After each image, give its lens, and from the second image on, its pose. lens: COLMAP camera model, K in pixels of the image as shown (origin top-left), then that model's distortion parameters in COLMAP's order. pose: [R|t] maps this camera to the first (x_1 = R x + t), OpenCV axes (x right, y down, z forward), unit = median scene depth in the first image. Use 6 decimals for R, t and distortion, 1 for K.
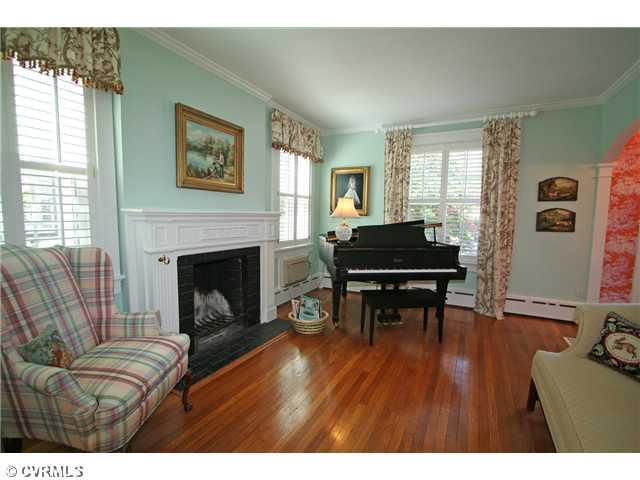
lens RADIAL K [[300.3, 0, 318.6], [0, 300.3, 241.7], [0, 0, 1]] dist [-0.017245, 0.000458]
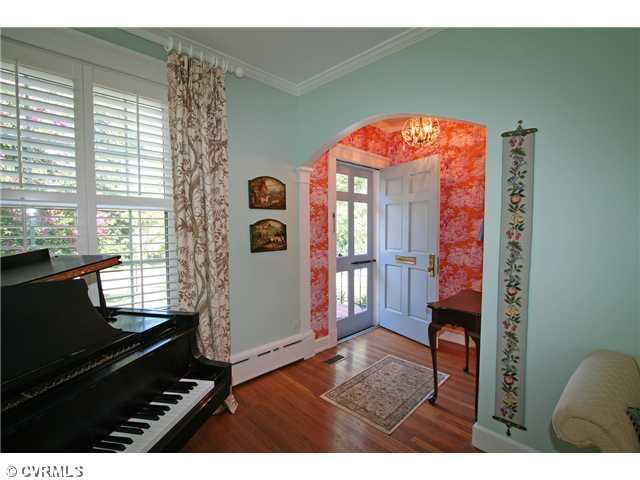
lens RADIAL K [[300.3, 0, 318.2], [0, 300.3, 243.6], [0, 0, 1]] dist [-0.017245, 0.000458]
pose [[0.299286, -0.071655, 0.951469, 0.128826], [0.084277, 0.995264, 0.048444, -0.076830], [-0.950434, 0.065688, 0.303908, 0.652788]]
